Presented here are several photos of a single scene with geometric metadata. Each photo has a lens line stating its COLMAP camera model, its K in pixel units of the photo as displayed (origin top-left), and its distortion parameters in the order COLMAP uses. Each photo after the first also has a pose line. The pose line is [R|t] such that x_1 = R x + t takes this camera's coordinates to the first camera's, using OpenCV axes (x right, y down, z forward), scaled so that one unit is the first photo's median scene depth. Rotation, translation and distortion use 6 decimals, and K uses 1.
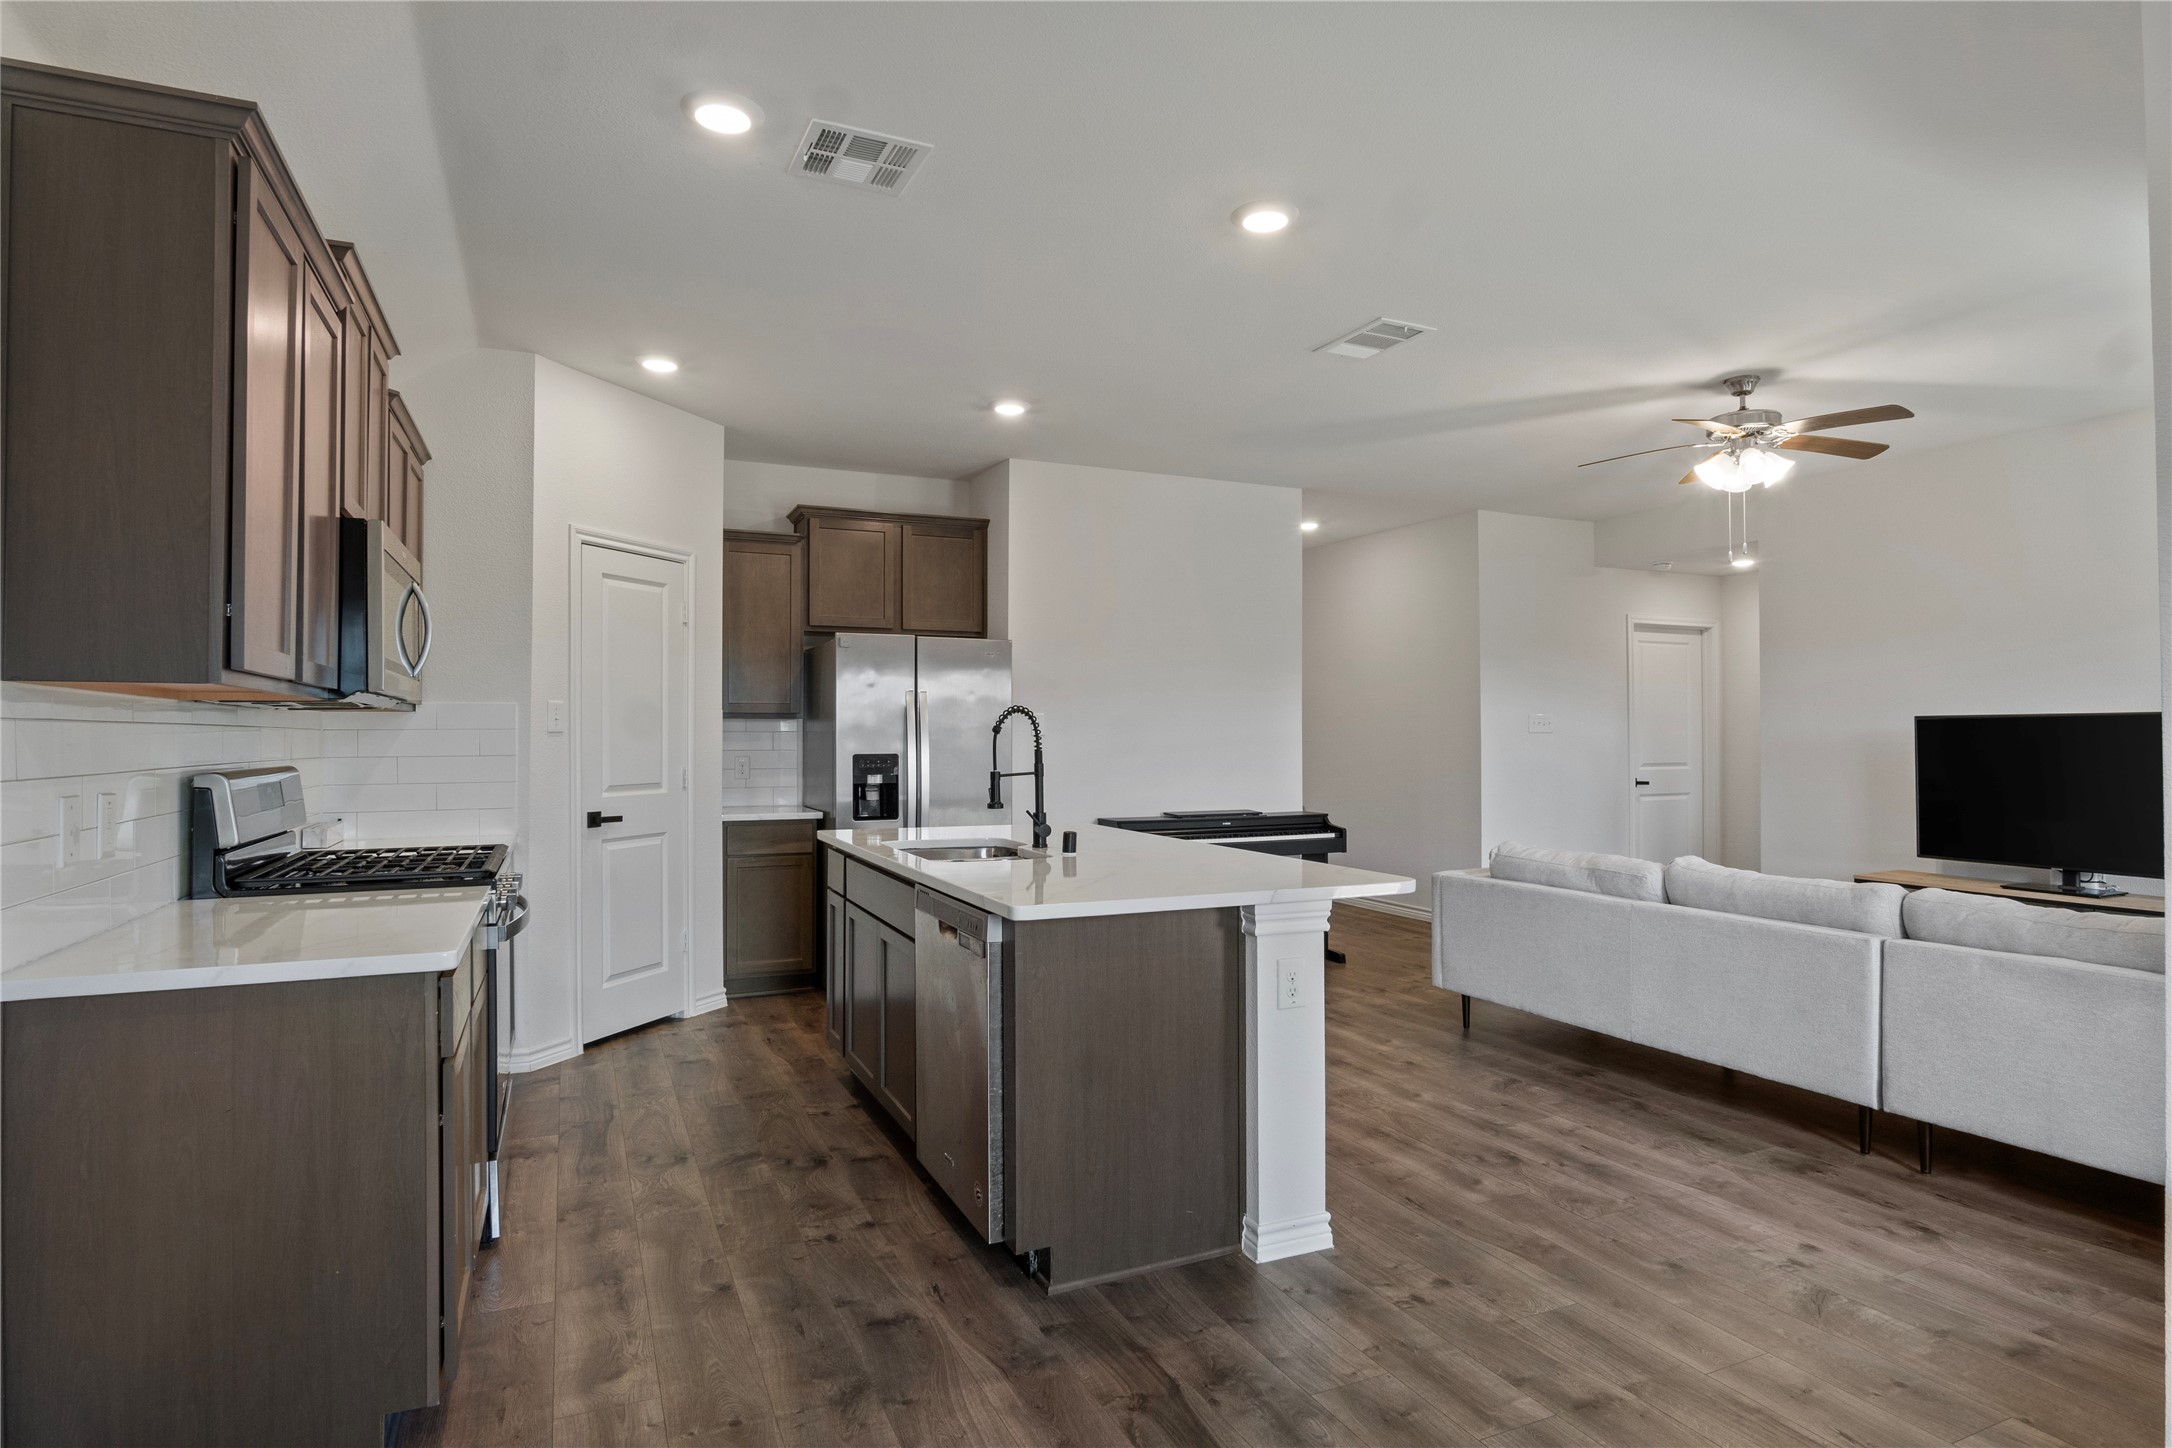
lens RADIAL K [[1132.2, 0, 1021.5], [0, 1132.2, 731.2], [0, 0, 1]] dist [-0.029566, 0.000284]
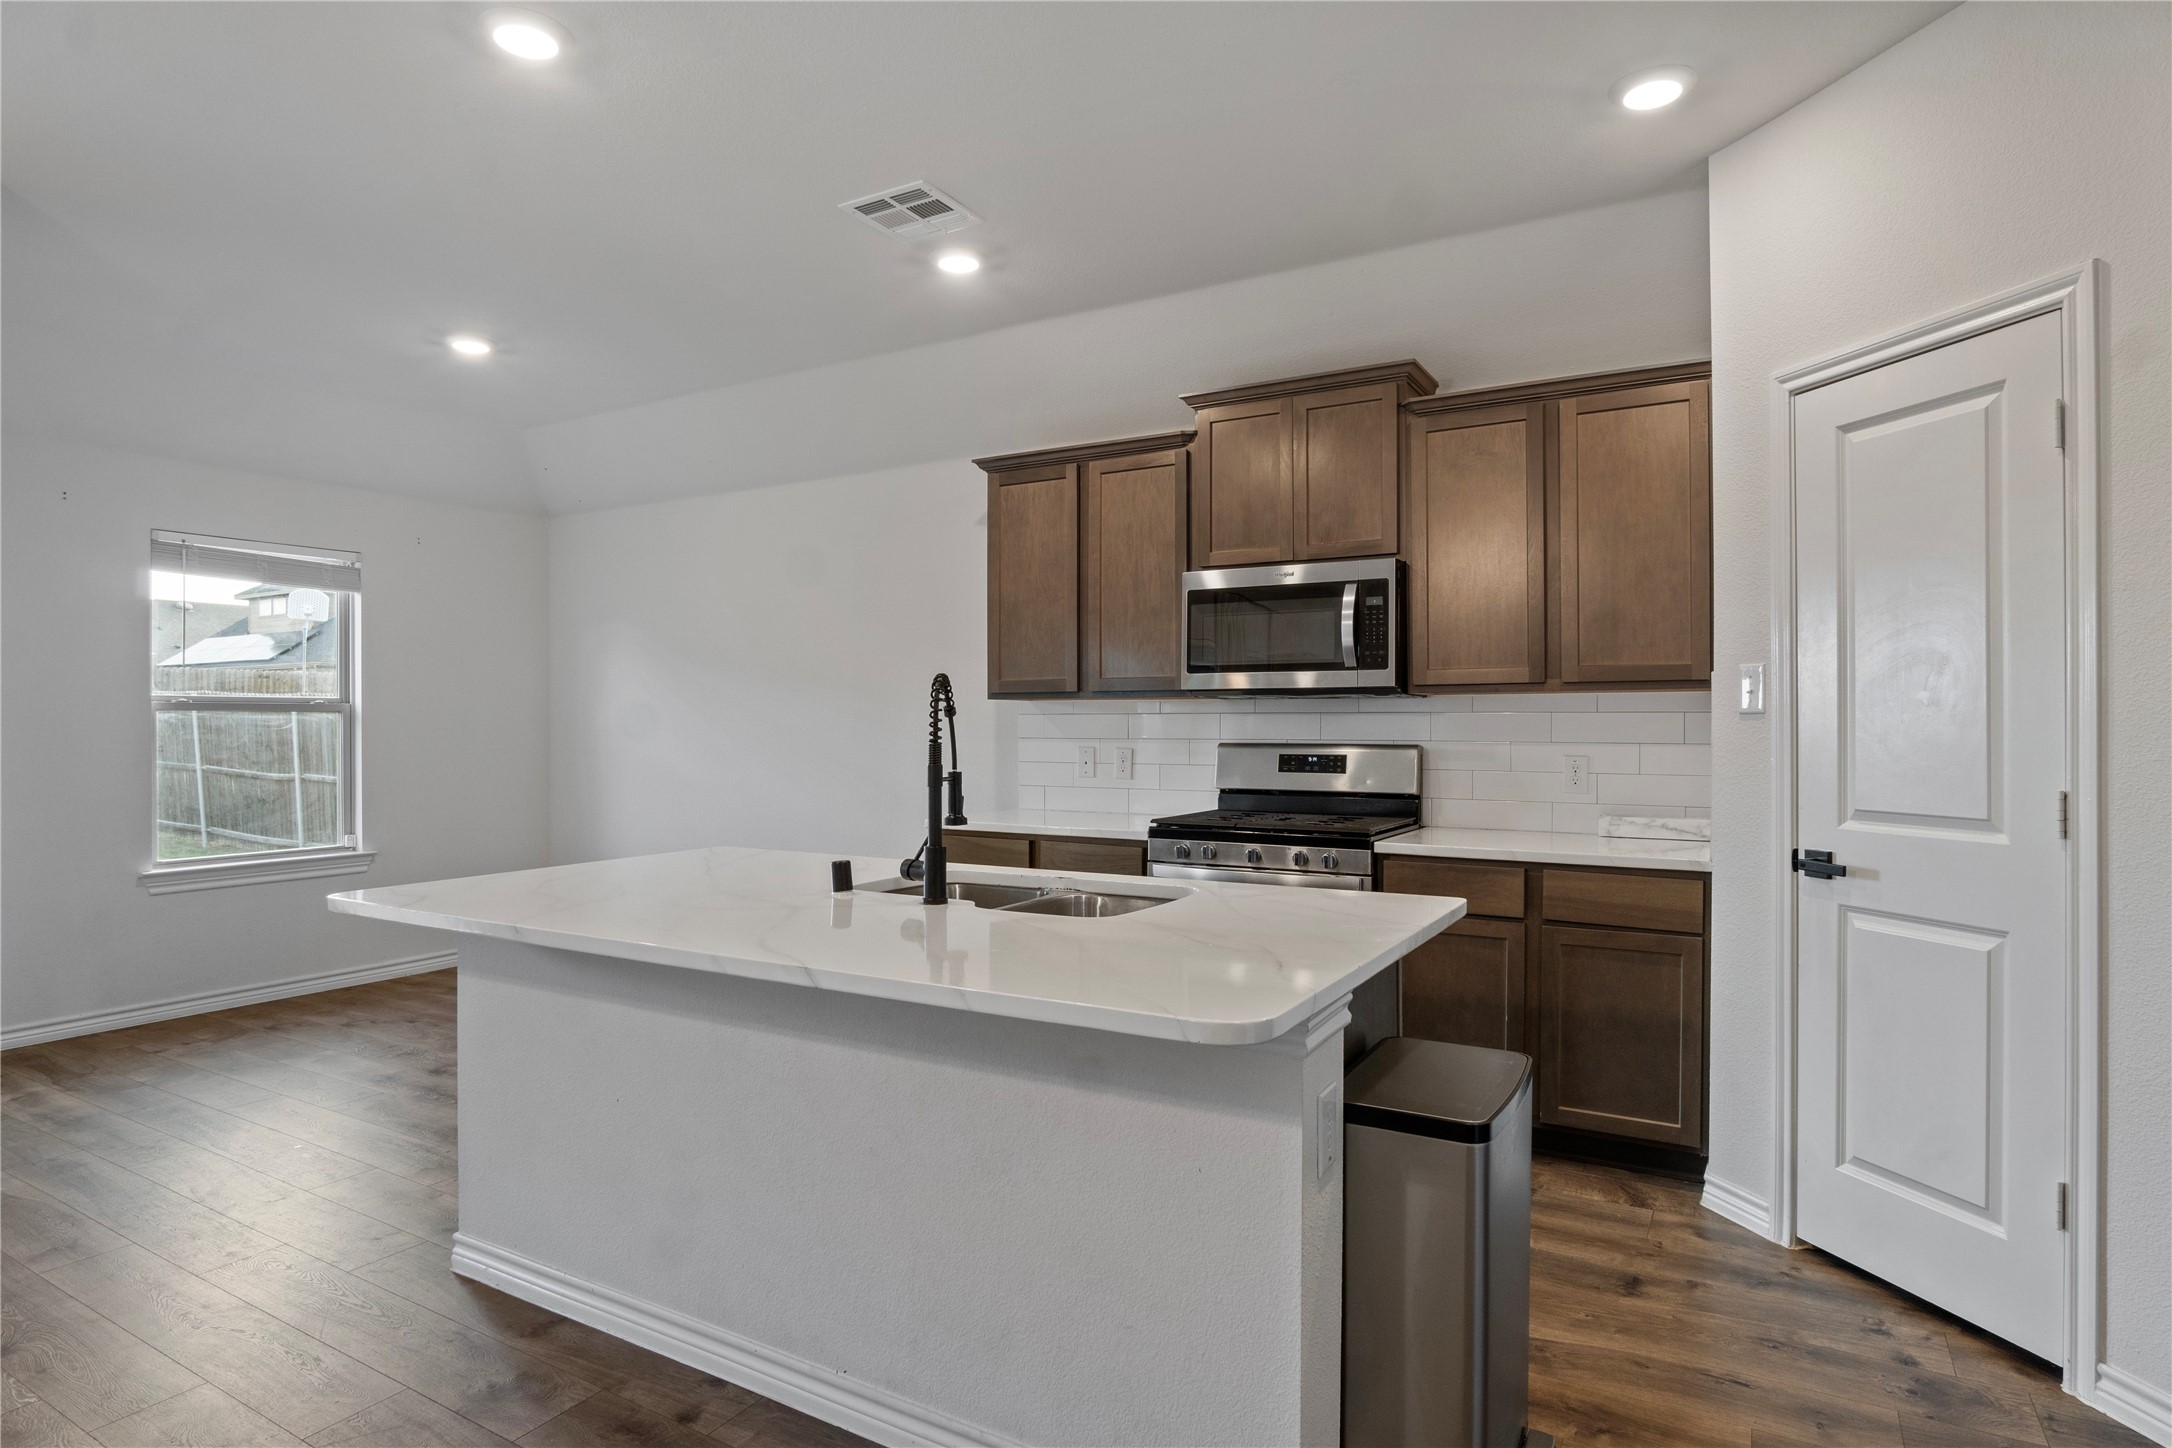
lens RADIAL K [[1151.3, 0, 1127.0], [0, 1151.3, 720.7], [0, 0, 1]] dist [-0.017489, 0.000451]
pose [[-0.777432, 0.004060, -0.628954, 0.257729], [0.008437, 0.999957, -0.003975, 0.004084], [0.628910, -0.008396, -0.777433, 1.215376]]
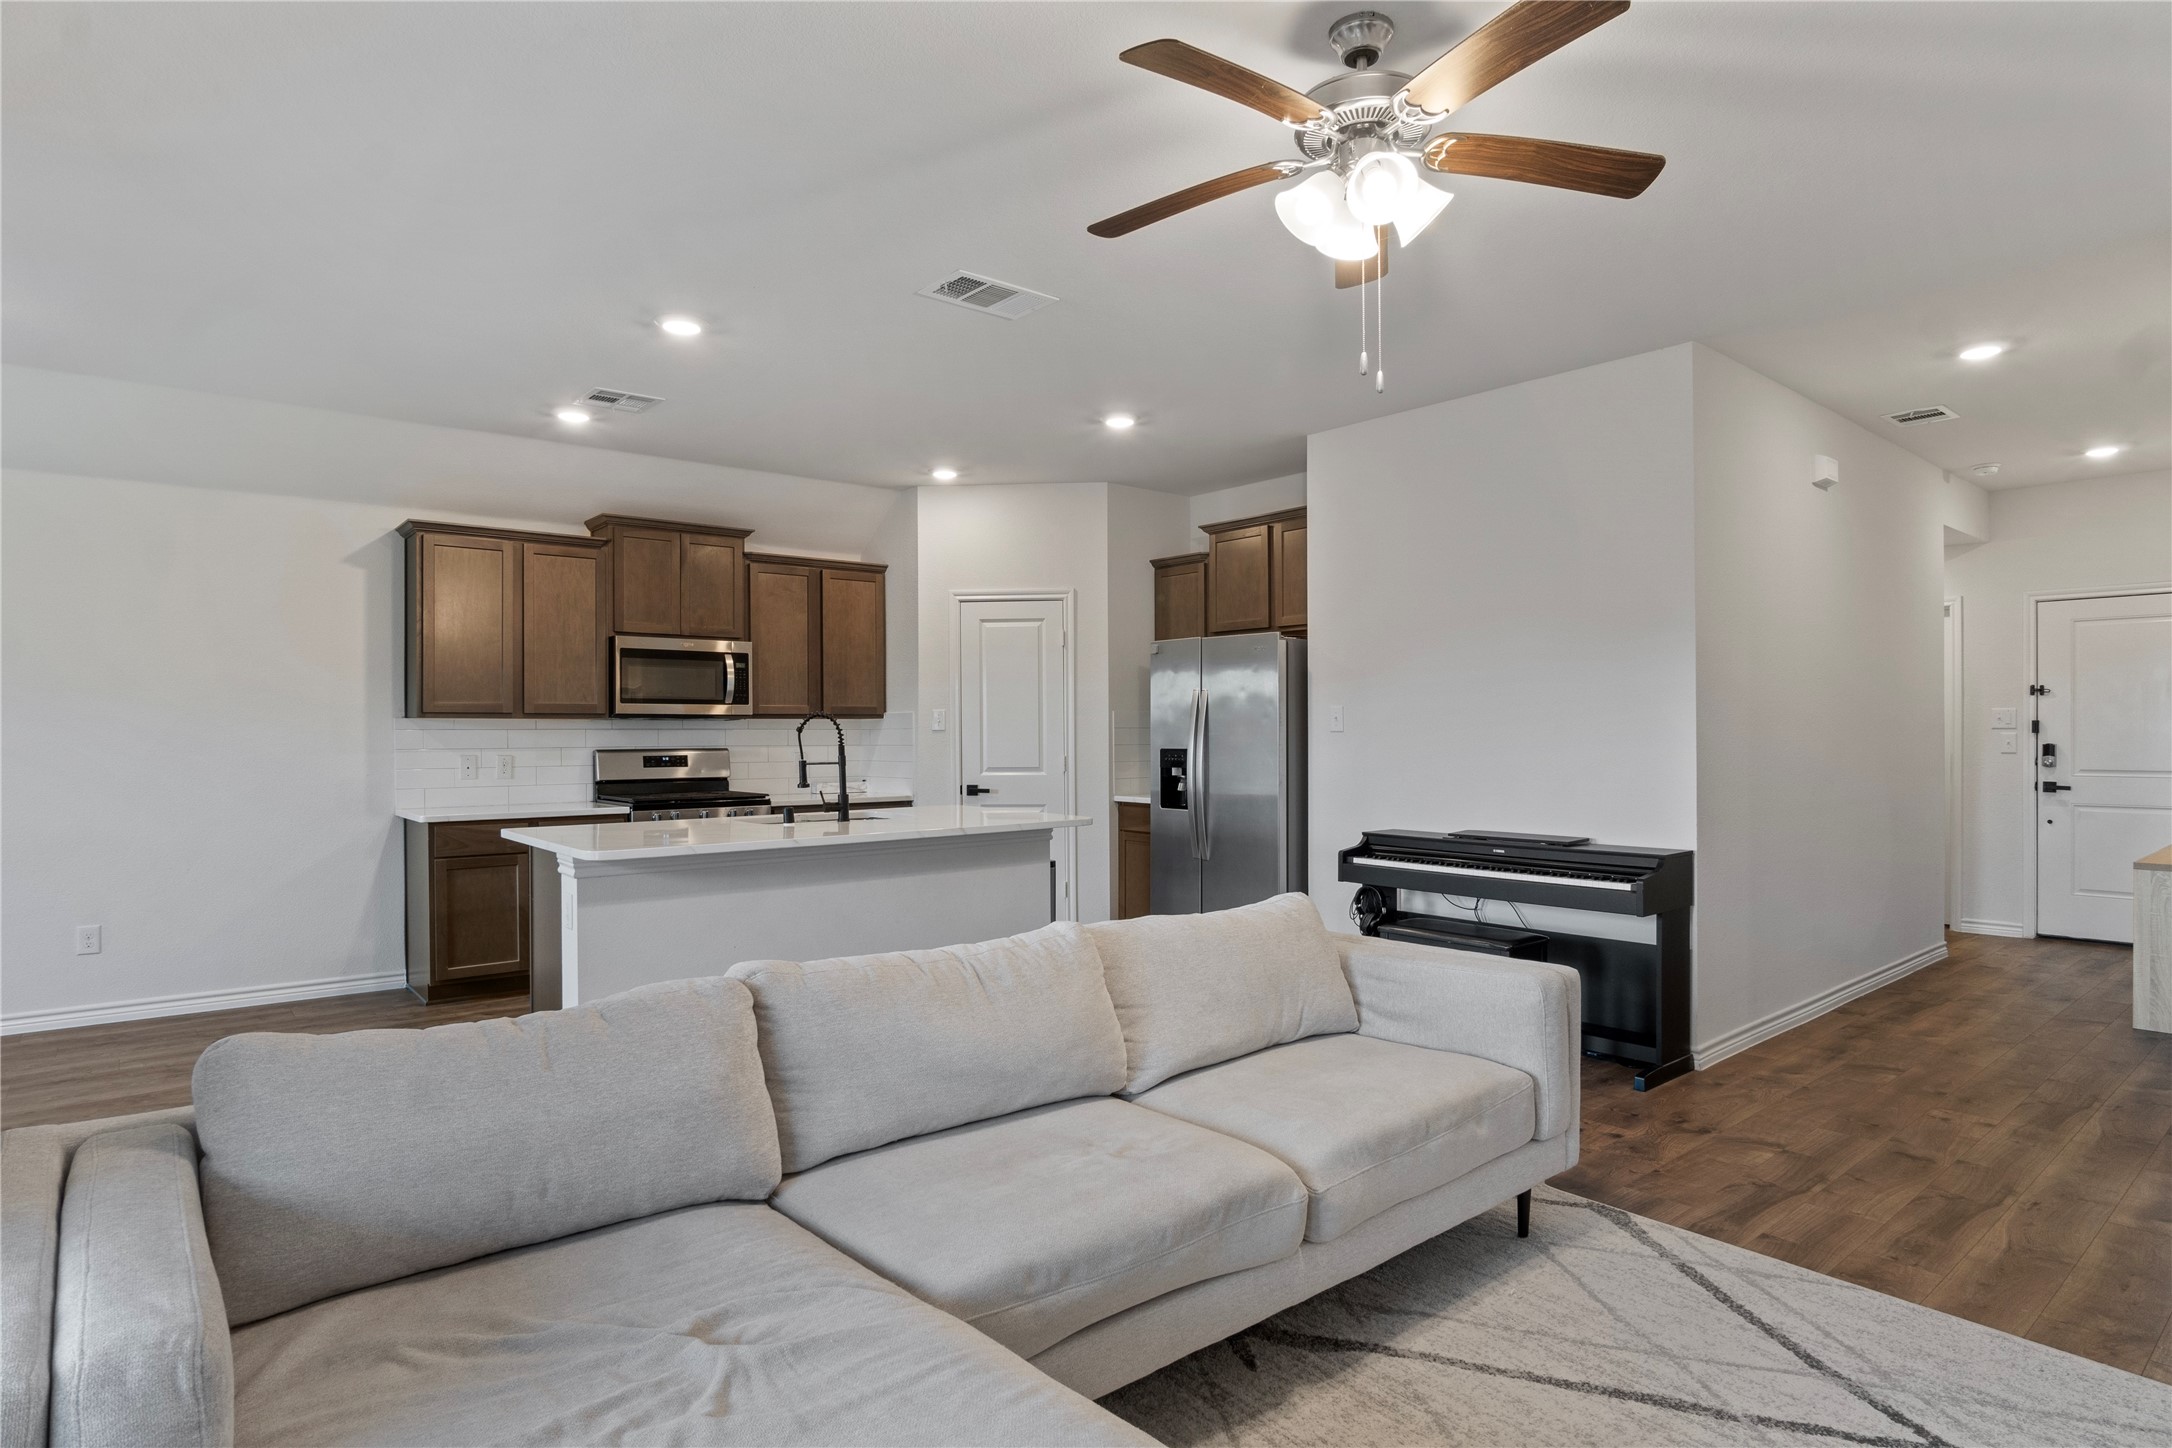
lens RADIAL K [[1132.2, 0, 1021.5], [0, 1132.2, 731.2], [0, 0, 1]] dist [-0.029566, 0.000284]
pose [[0.264379, -0.001188, -0.964418, 1.036477], [0.010695, 0.999941, 0.001700, 0.000225], [0.964359, -0.010764, 0.264377, 0.666336]]
